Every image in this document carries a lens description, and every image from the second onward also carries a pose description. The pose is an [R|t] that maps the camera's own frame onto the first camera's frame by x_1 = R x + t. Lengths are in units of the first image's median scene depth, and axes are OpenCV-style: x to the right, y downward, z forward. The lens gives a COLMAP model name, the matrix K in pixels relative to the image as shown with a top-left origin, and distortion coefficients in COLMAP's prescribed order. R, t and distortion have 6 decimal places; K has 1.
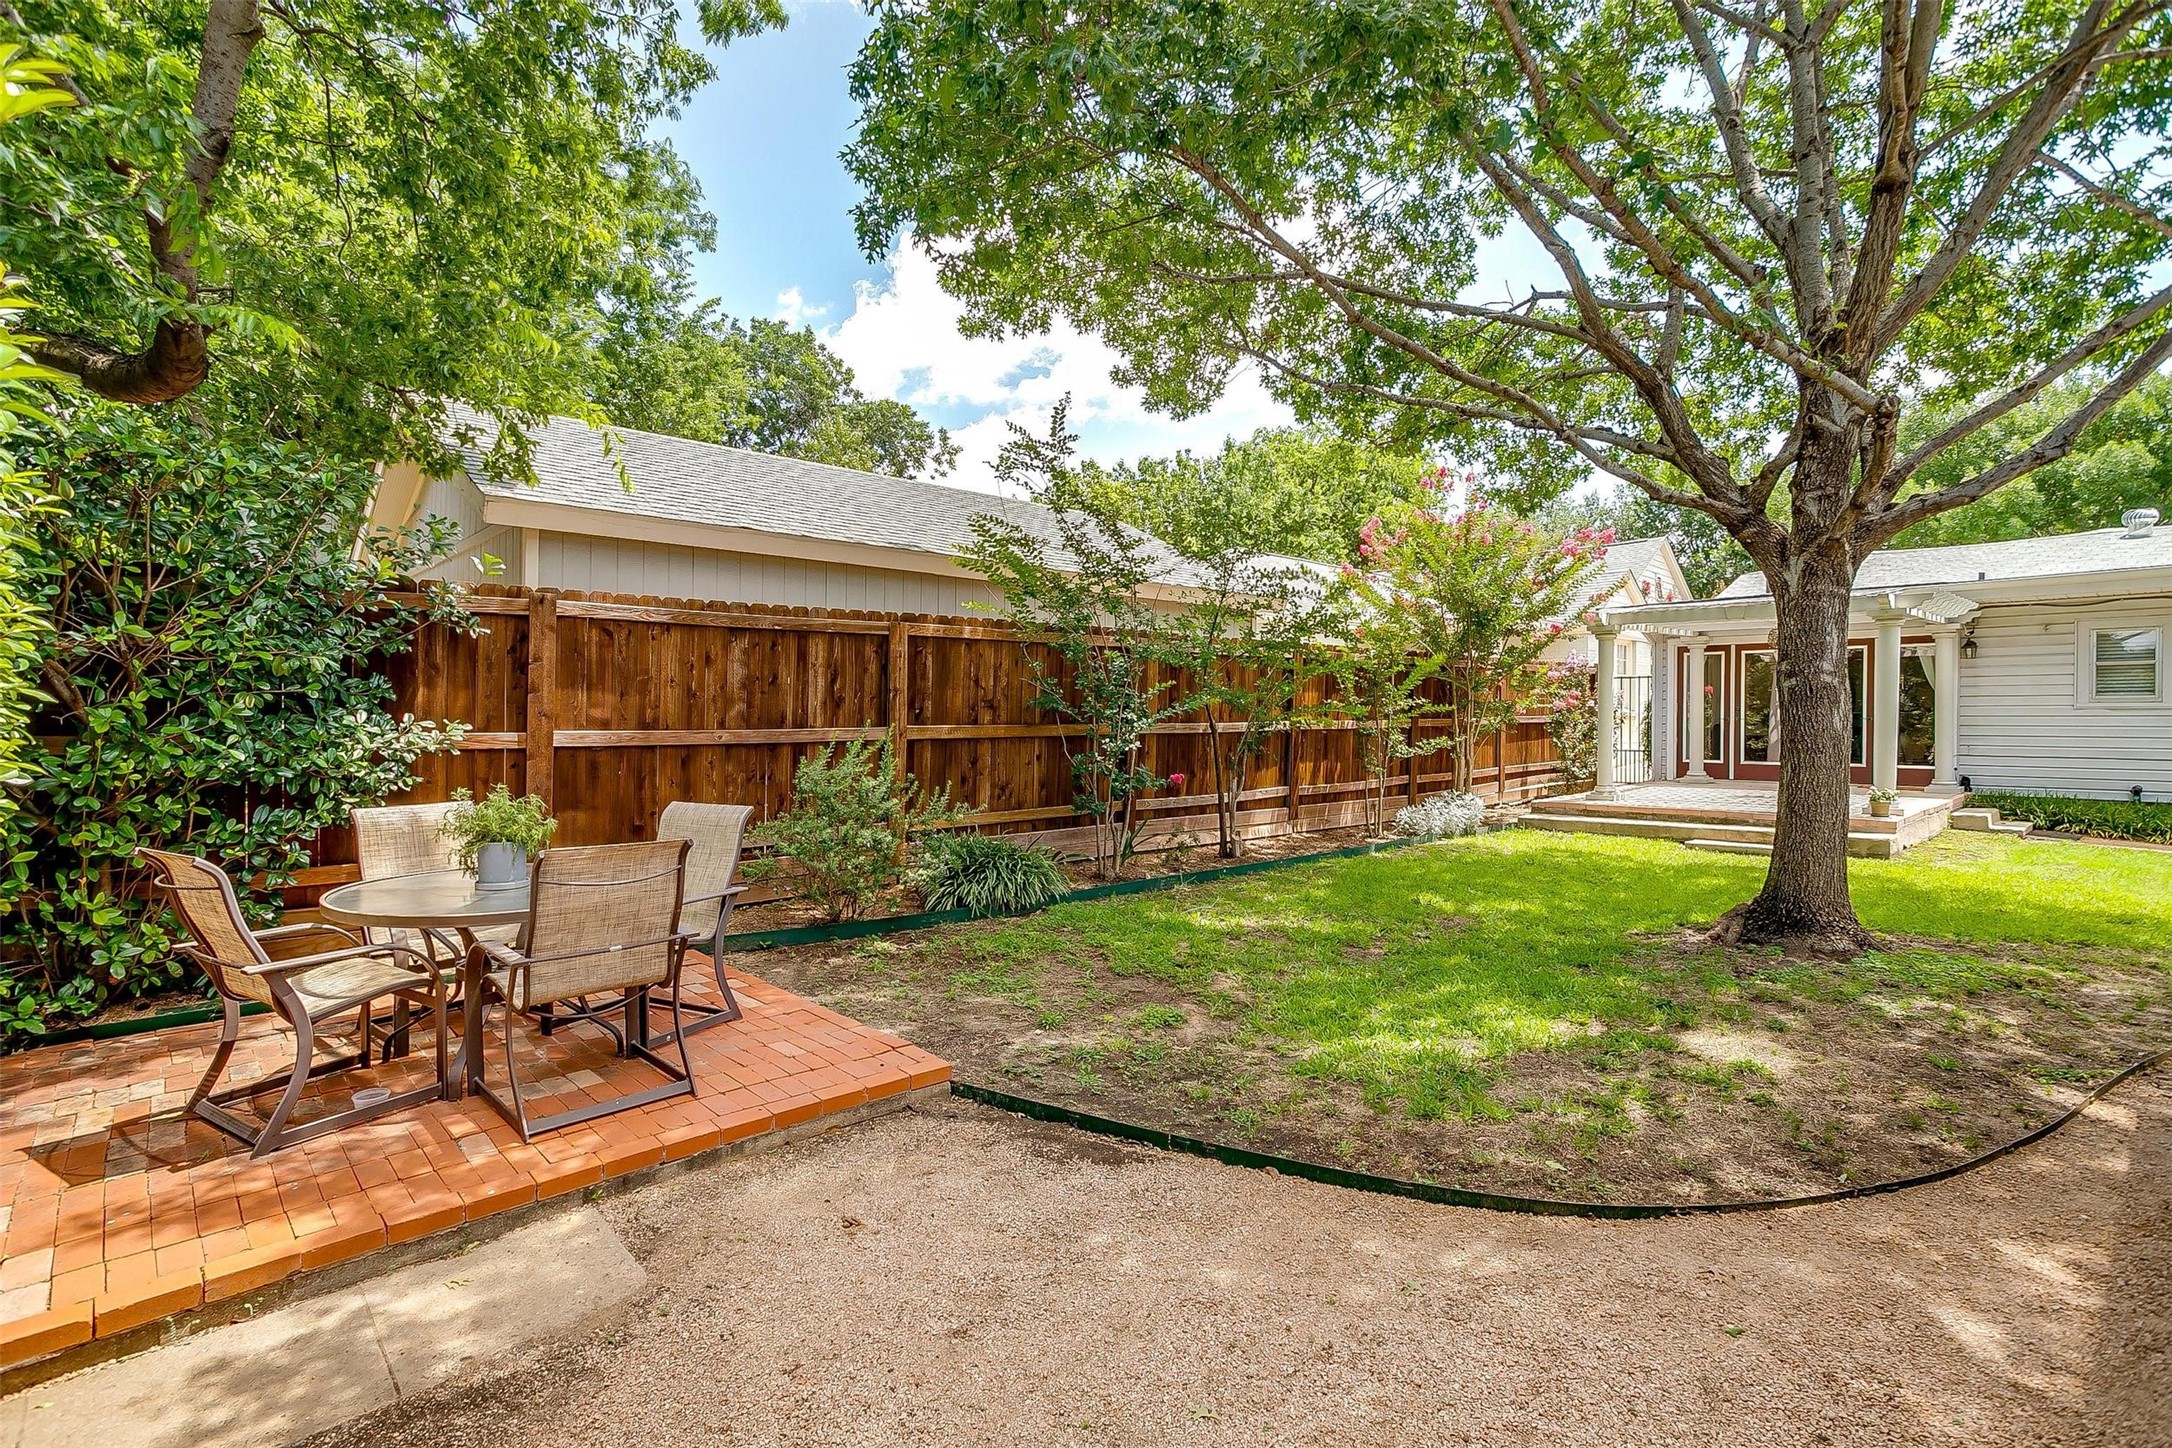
lens RADIAL K [[1047.3, 0, 1077.4], [0, 1047.3, 722.4], [0, 0, 1]] dist [-0.039397, 0.027918]
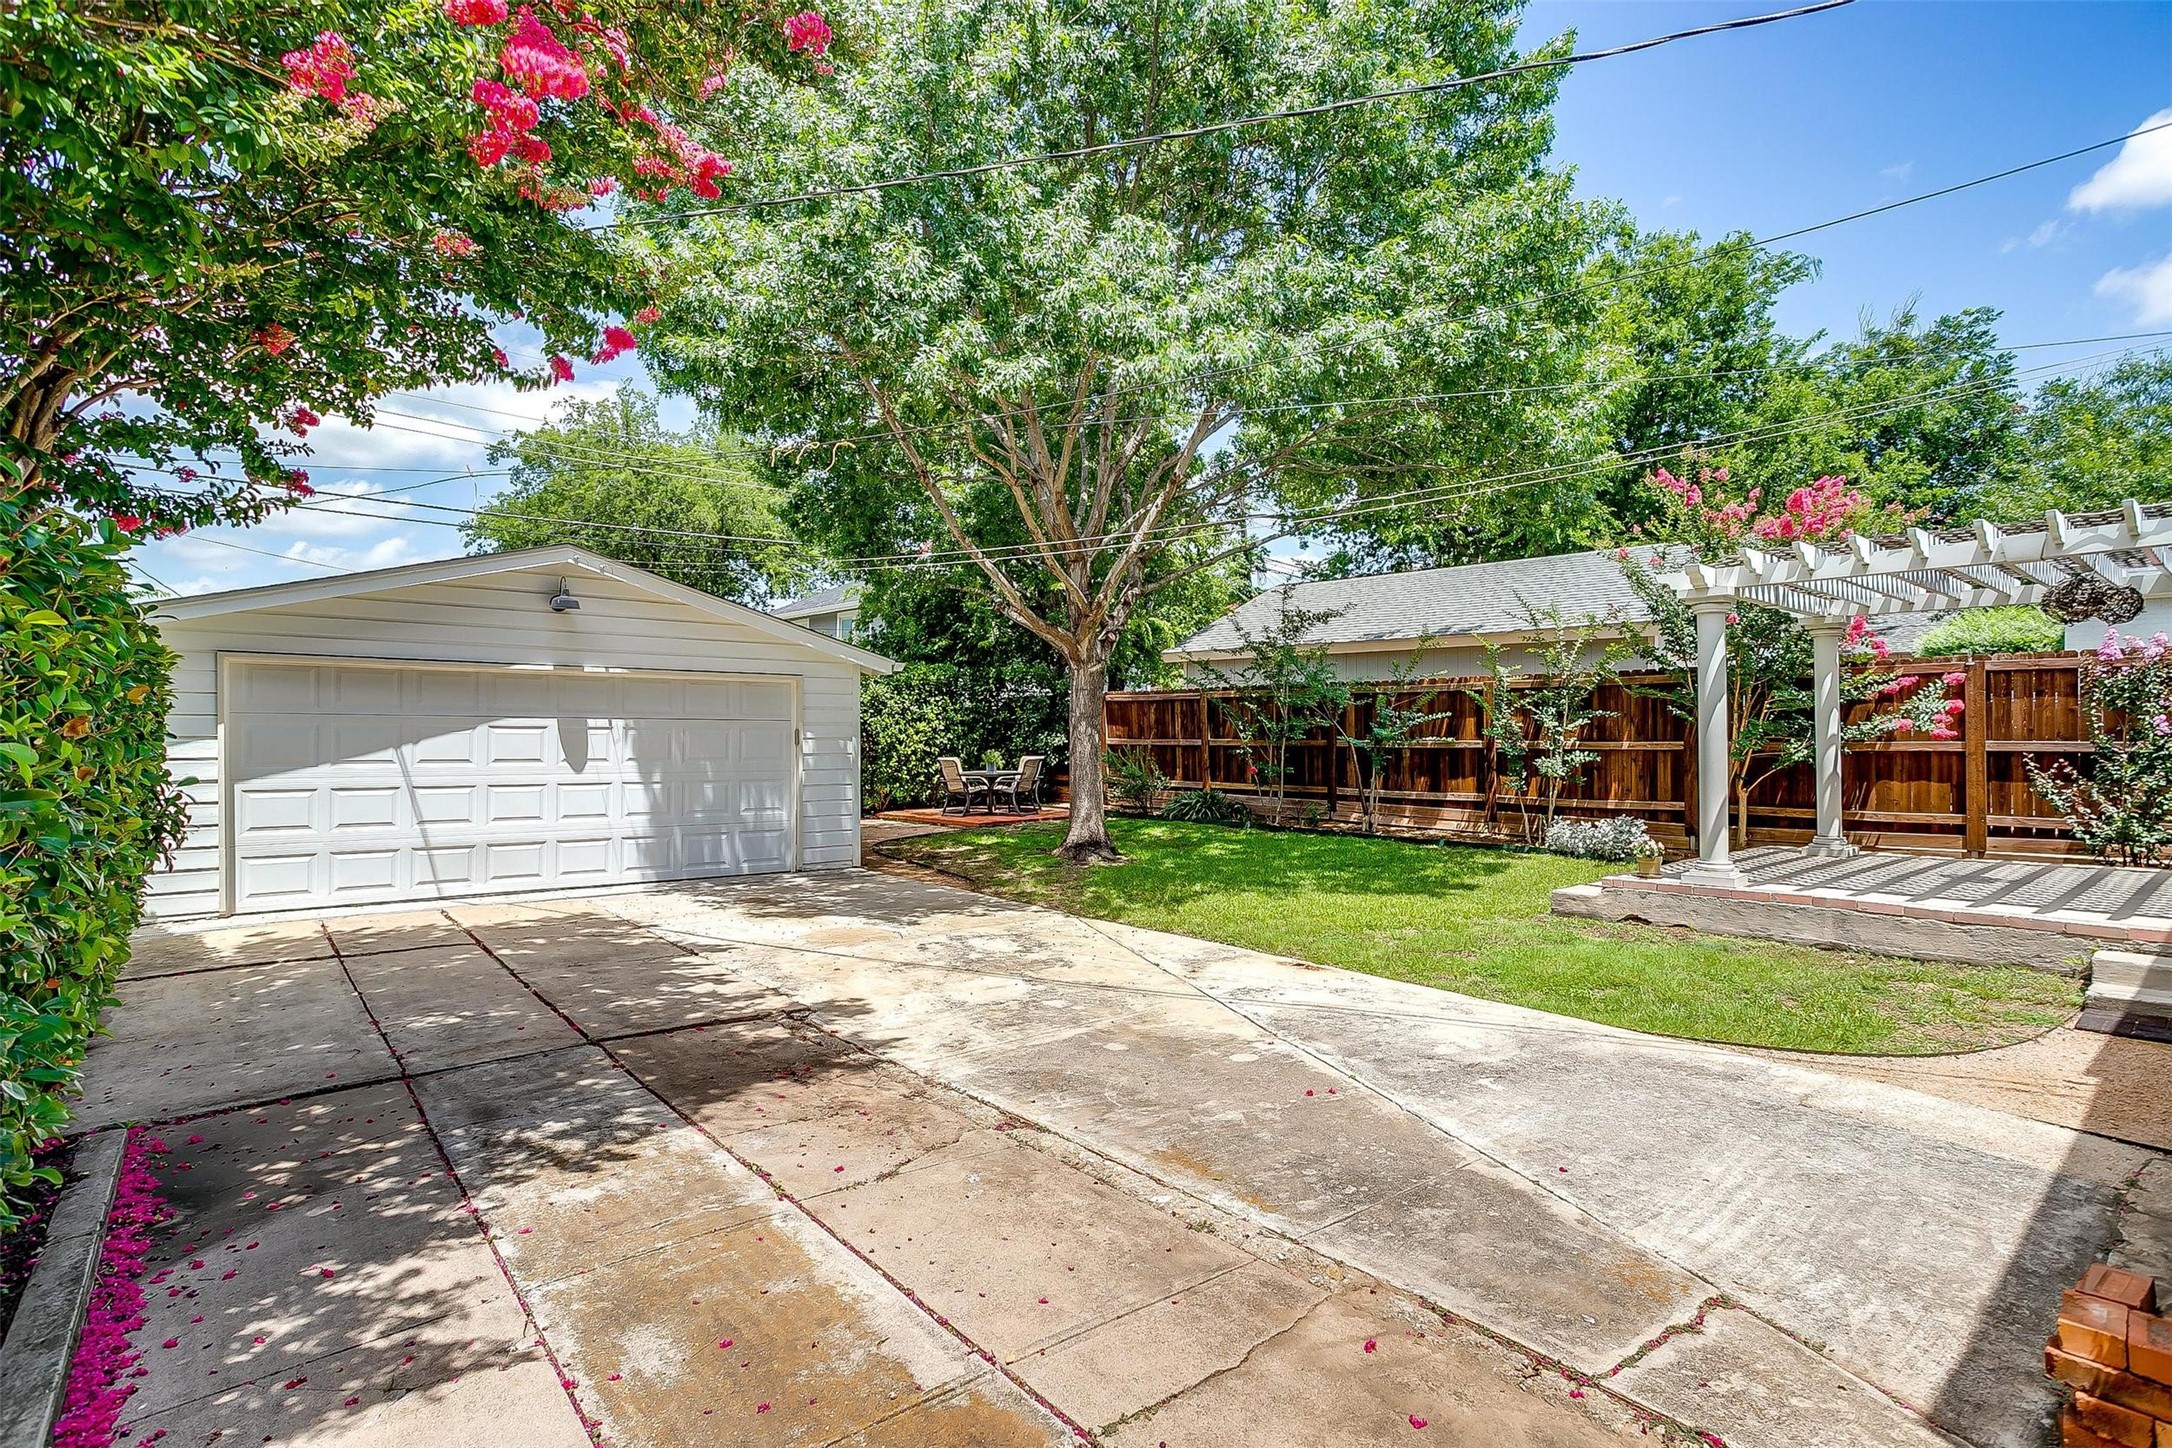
lens RADIAL K [[1047.3, 0, 1077.4], [0, 1047.3, 722.4], [0, 0, 1]] dist [-0.039397, 0.027918]
pose [[-0.045145, -0.004921, -0.998968, 1.287638], [-0.006378, 0.999969, -0.004638, -0.012413], [0.998960, 0.006162, -0.045175, 0.516628]]
